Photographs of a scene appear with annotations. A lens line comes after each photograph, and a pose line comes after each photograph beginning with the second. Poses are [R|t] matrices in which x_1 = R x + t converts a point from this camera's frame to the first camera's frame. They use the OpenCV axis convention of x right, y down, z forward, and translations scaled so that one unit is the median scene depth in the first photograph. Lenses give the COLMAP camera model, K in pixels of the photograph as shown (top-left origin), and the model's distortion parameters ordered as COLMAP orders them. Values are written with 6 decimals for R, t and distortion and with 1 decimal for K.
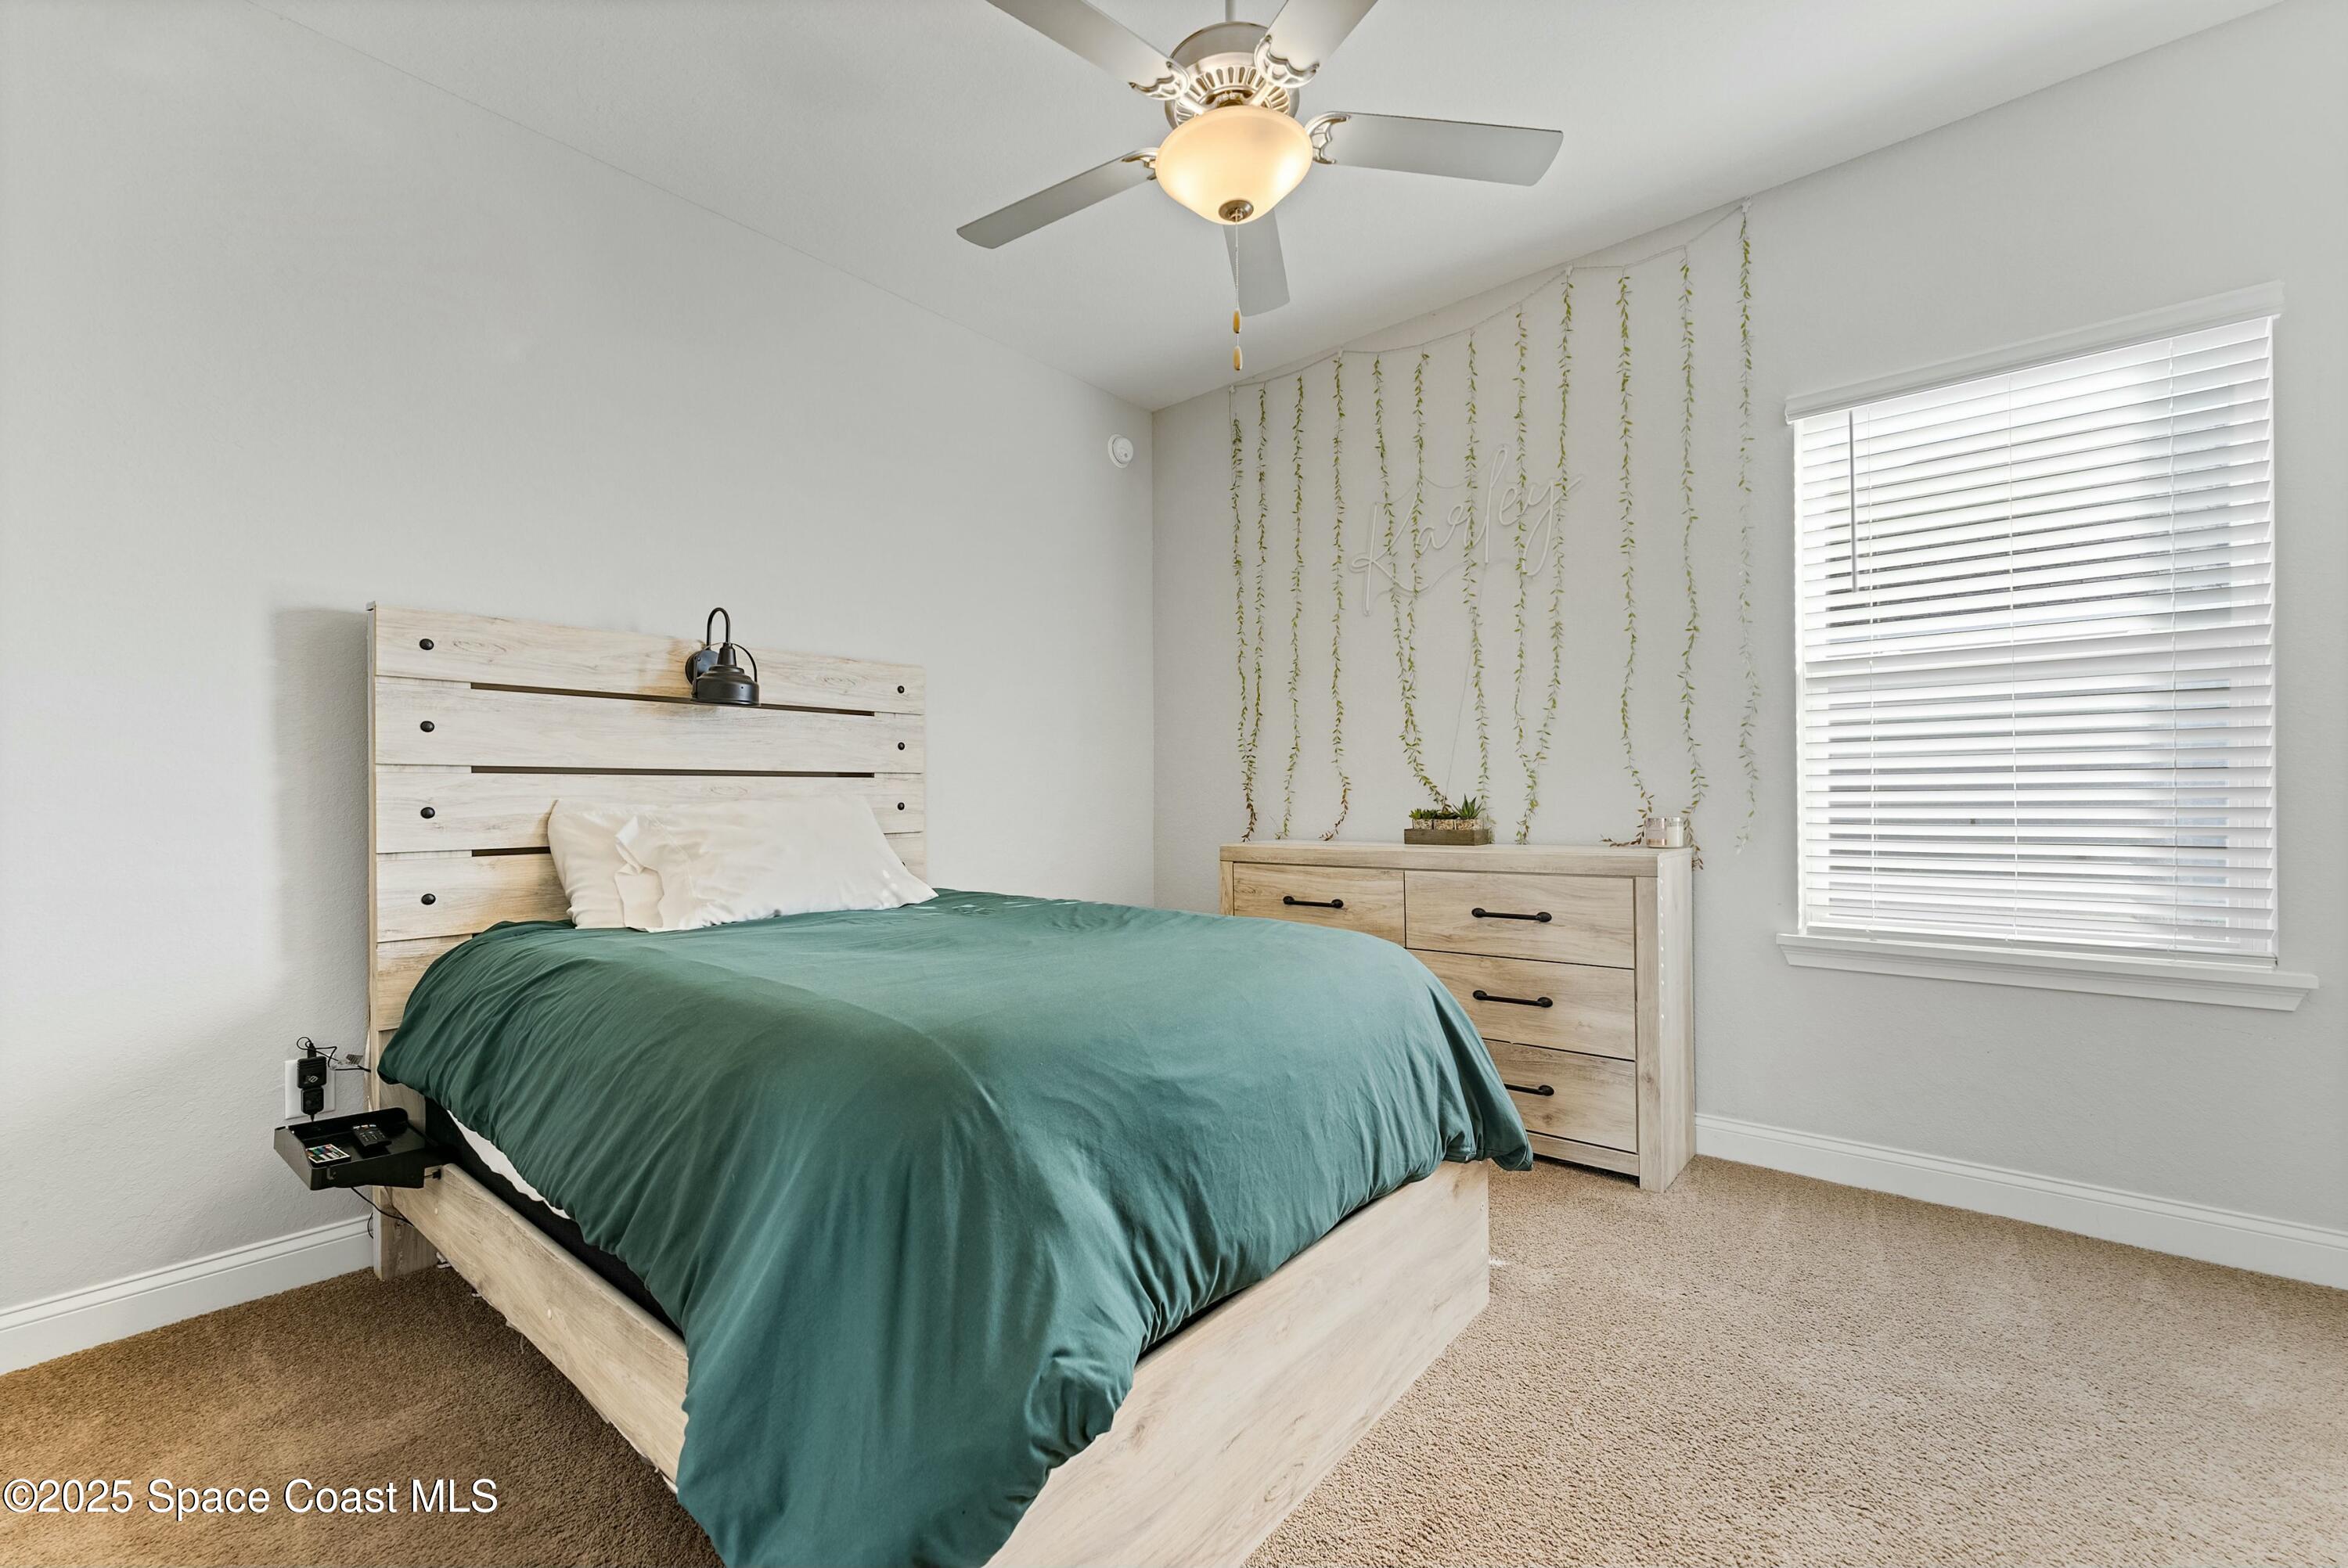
lens RADIAL K [[974.8, 0, 1171.7], [0, 974.8, 799.3], [0, 0, 1]] dist [0.001518, 0.000080]
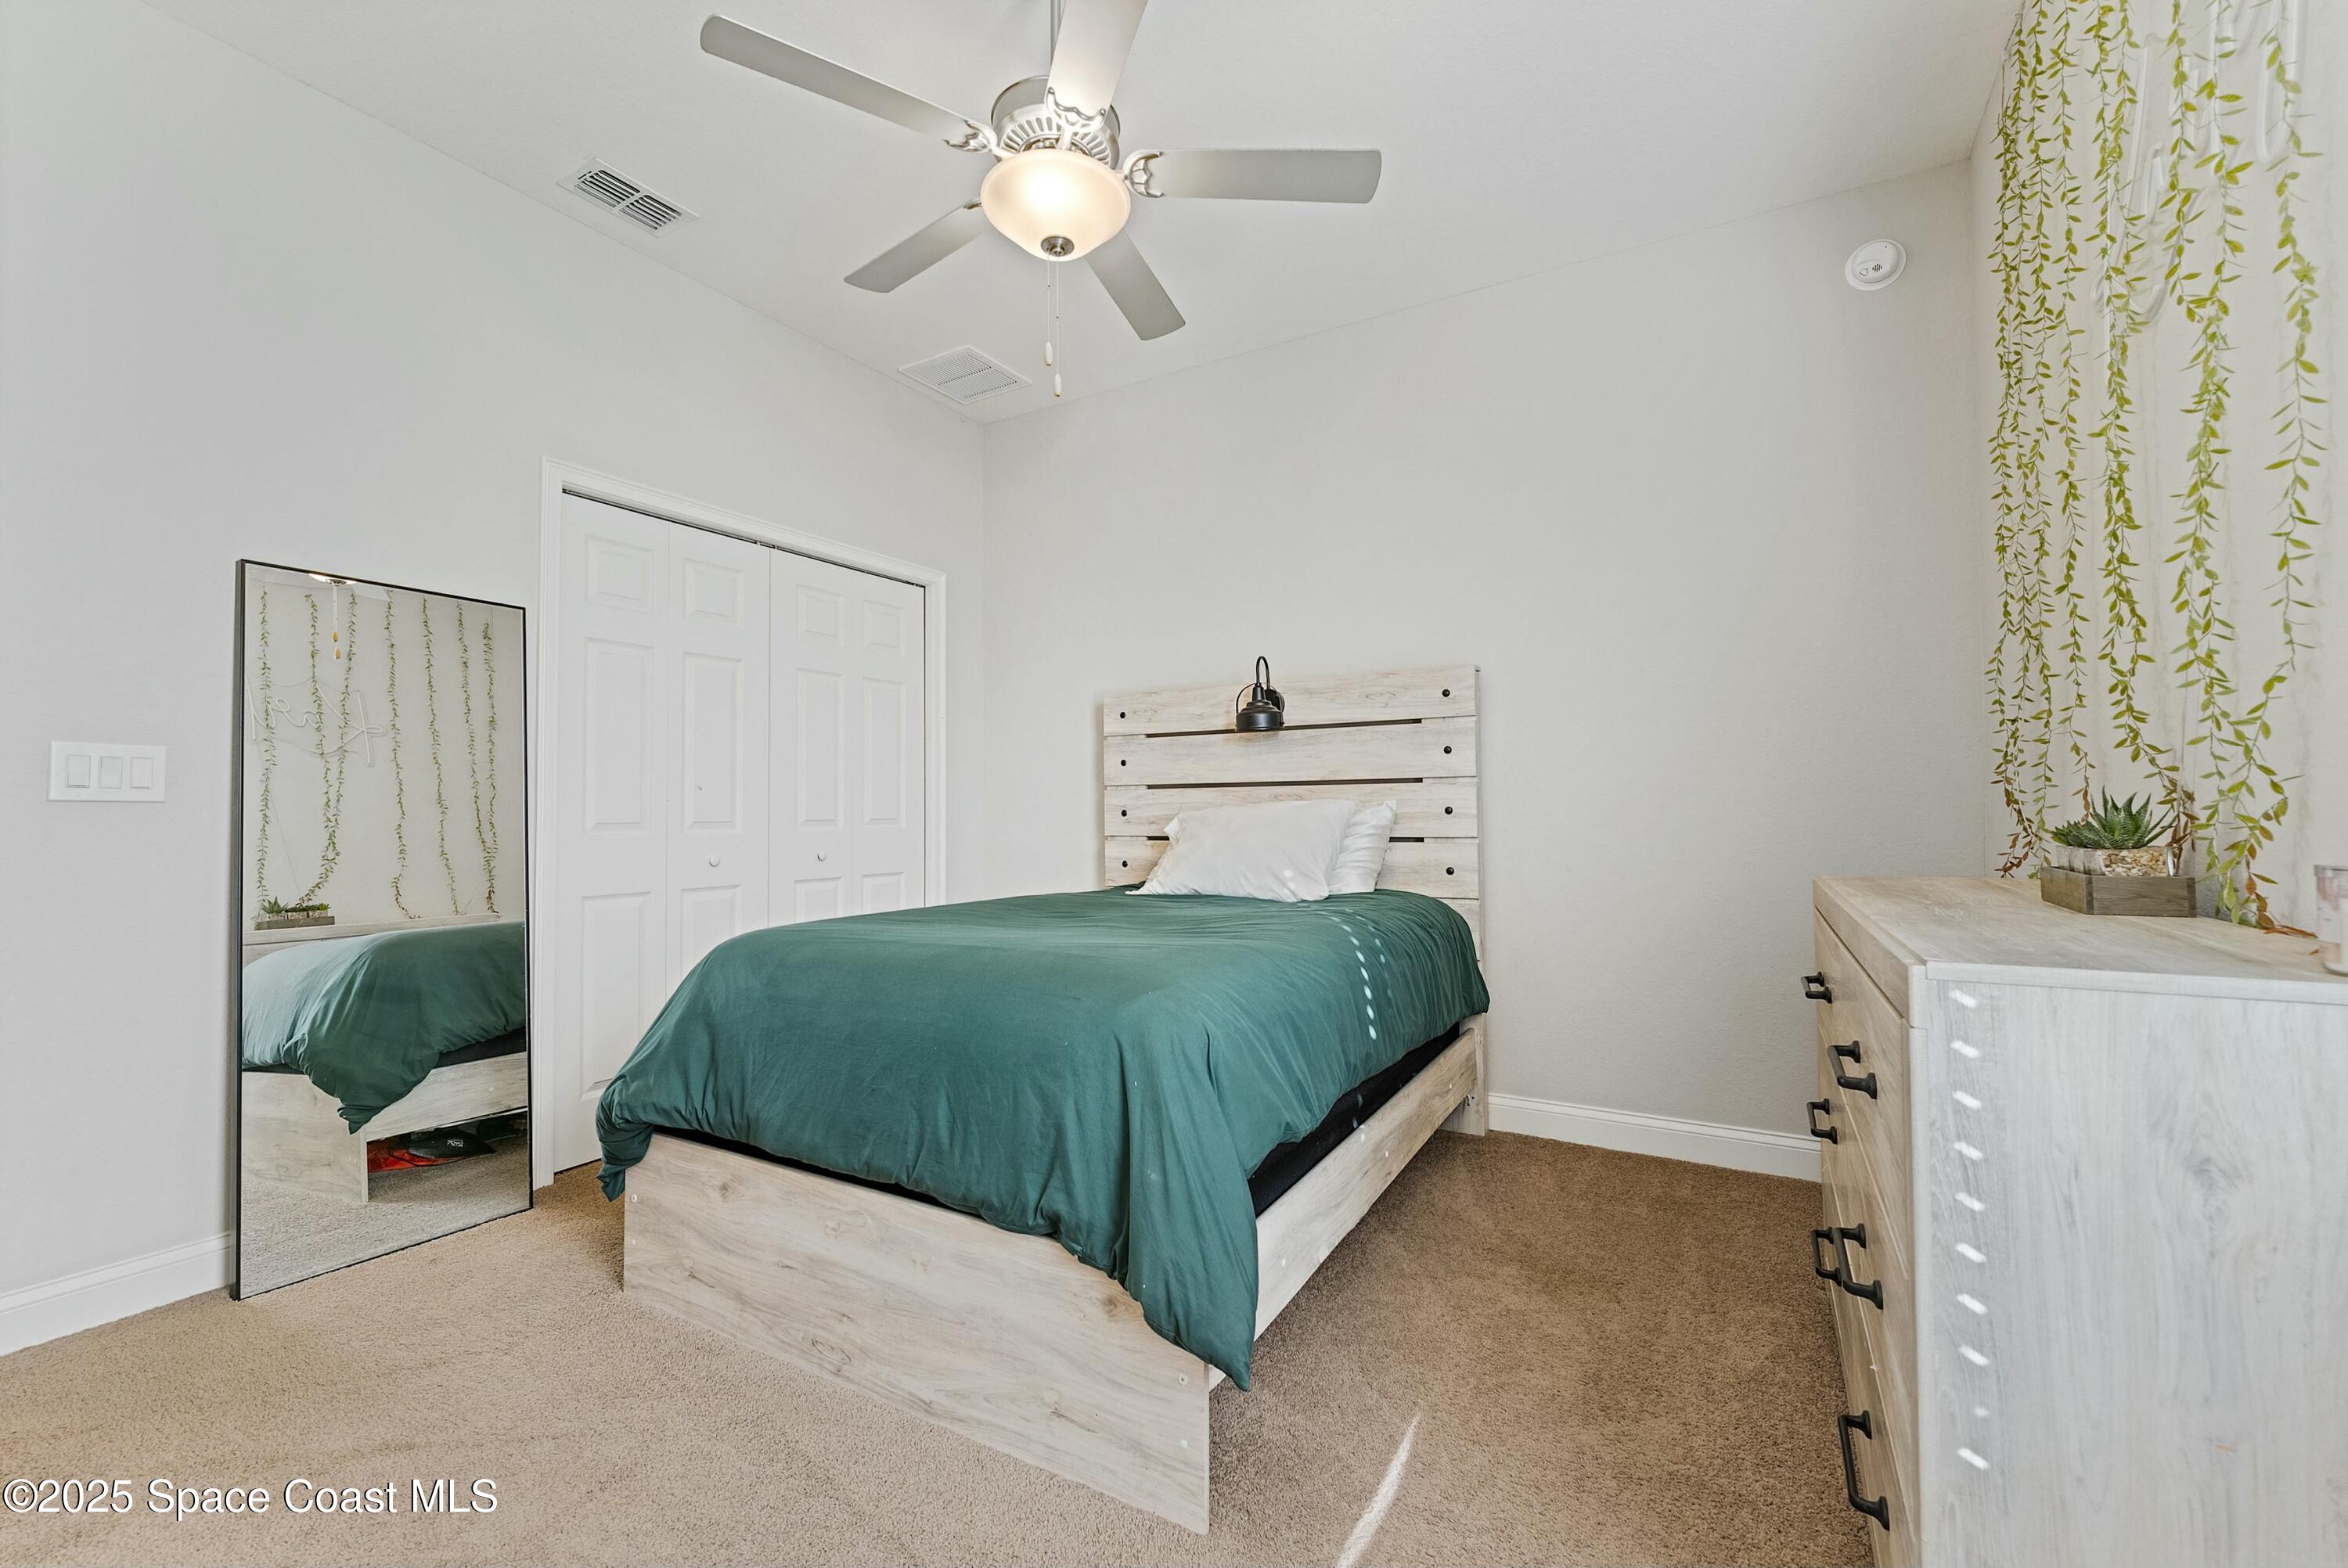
lens RADIAL K [[974.8, 0, 1167.7], [0, 974.8, 786.3], [0, 0, 1]] dist [0.001518, 0.000080]
pose [[0.162317, -0.016237, -0.986605, 0.878820], [0.007509, 0.999856, -0.015220, -0.006203], [0.986710, -0.004938, 0.162415, 0.745612]]
